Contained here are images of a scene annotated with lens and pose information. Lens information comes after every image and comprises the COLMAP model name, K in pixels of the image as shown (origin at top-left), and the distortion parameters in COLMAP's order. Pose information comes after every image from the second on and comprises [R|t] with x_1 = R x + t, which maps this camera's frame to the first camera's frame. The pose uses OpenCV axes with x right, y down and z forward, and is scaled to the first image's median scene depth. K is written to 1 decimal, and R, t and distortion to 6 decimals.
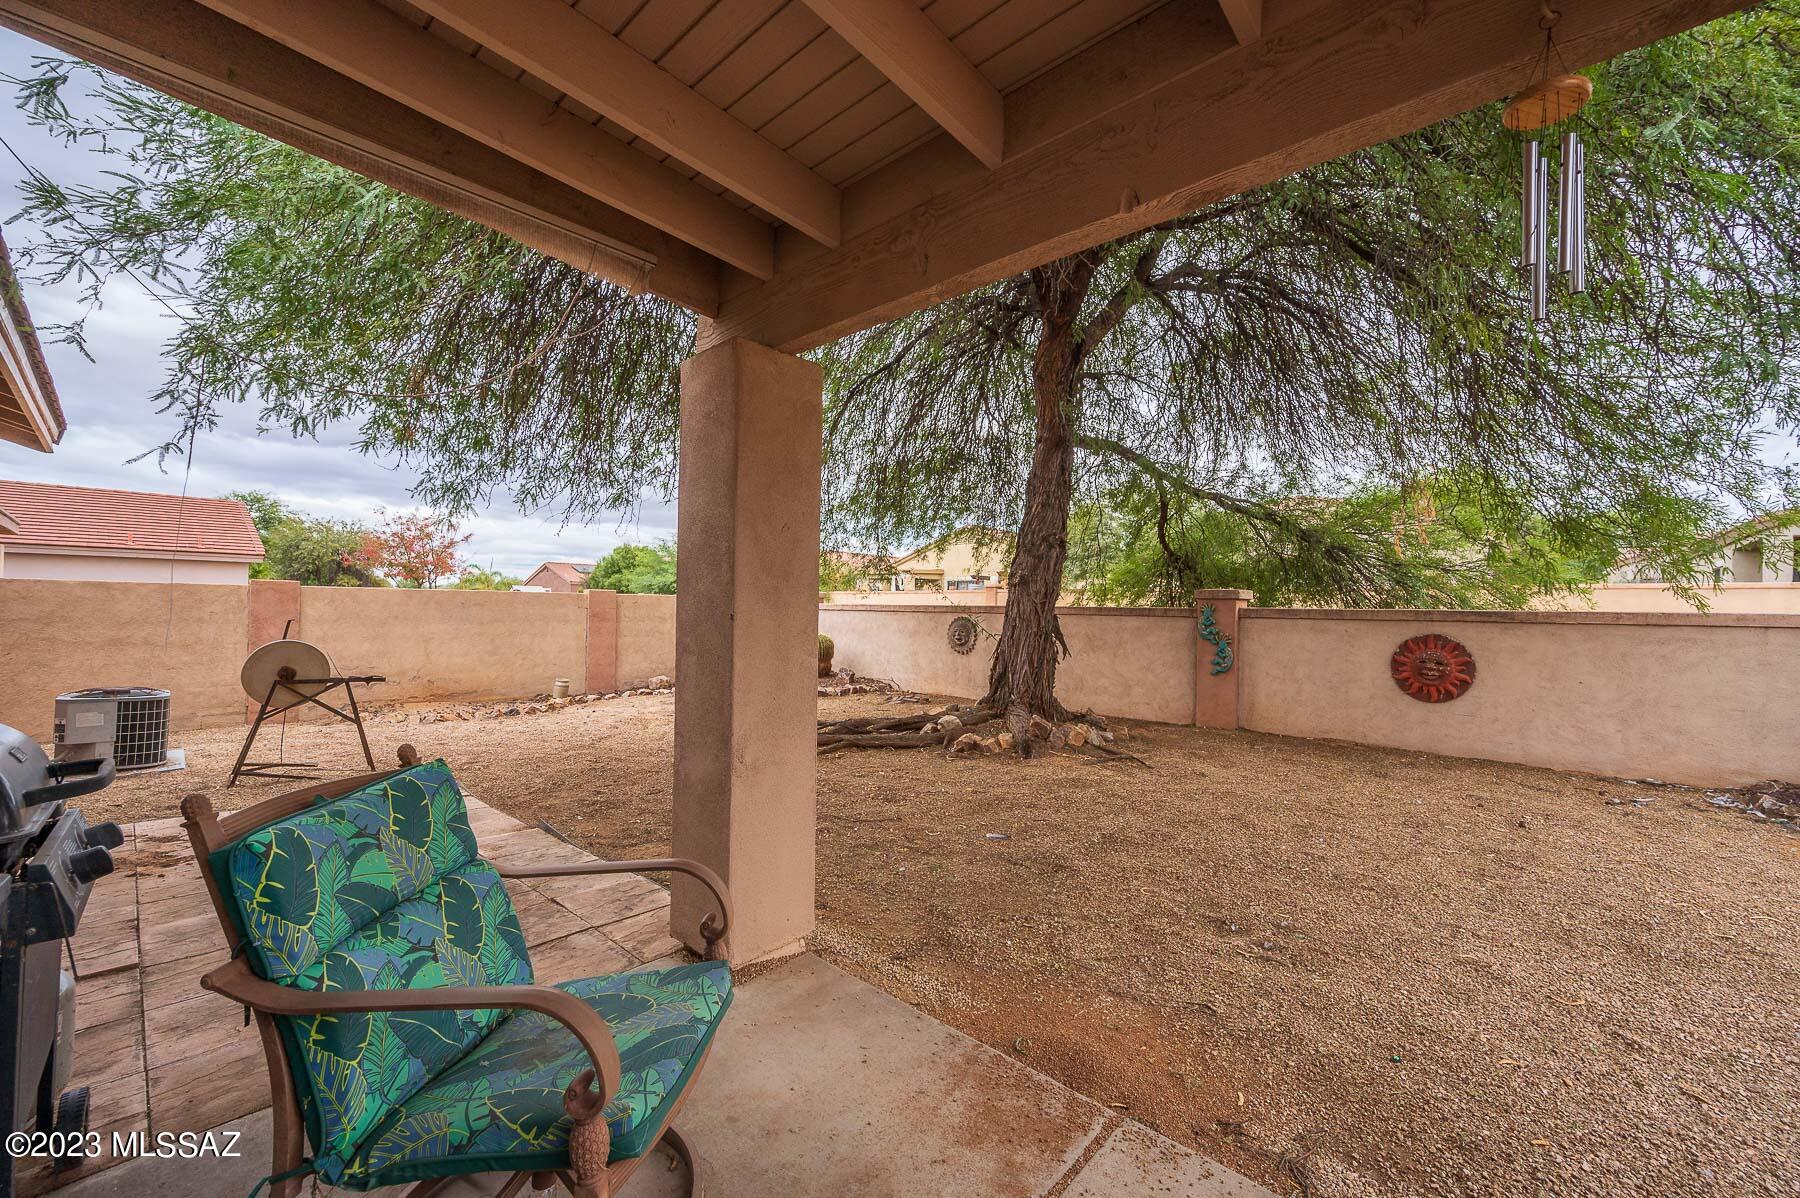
lens RADIAL K [[711.4, 0, 900.0], [0, 711.4, 599.0], [0, 0, 1]] dist [-0.000187, -0.000006]
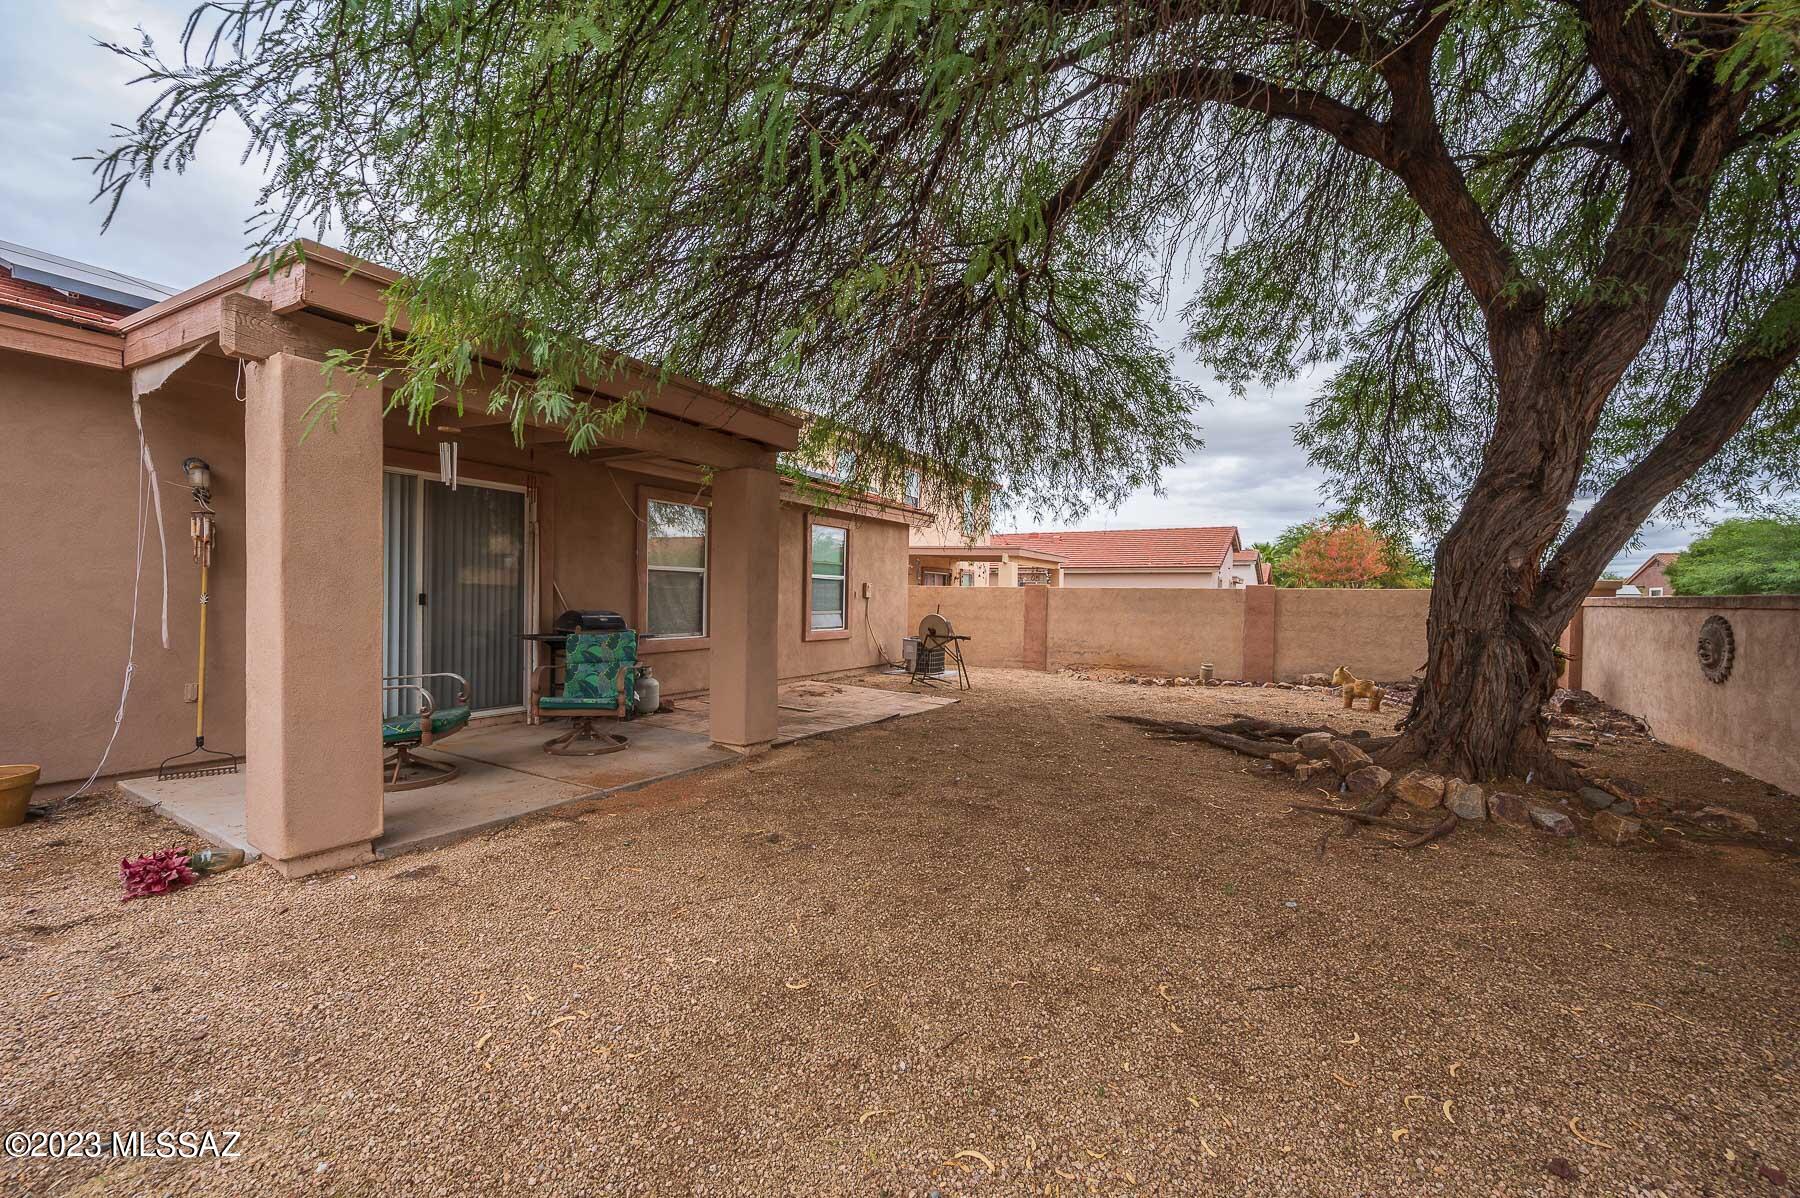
lens RADIAL K [[711.4, 0, 900.0], [0, 711.4, 599.0], [0, 0, 1]] dist [-0.000187, -0.000006]
pose [[0.201669, -0.007775, -0.979423, 0.781962], [-0.000691, 0.999967, -0.008081, 0.025710], [0.979454, 0.002307, 0.201657, 0.409017]]
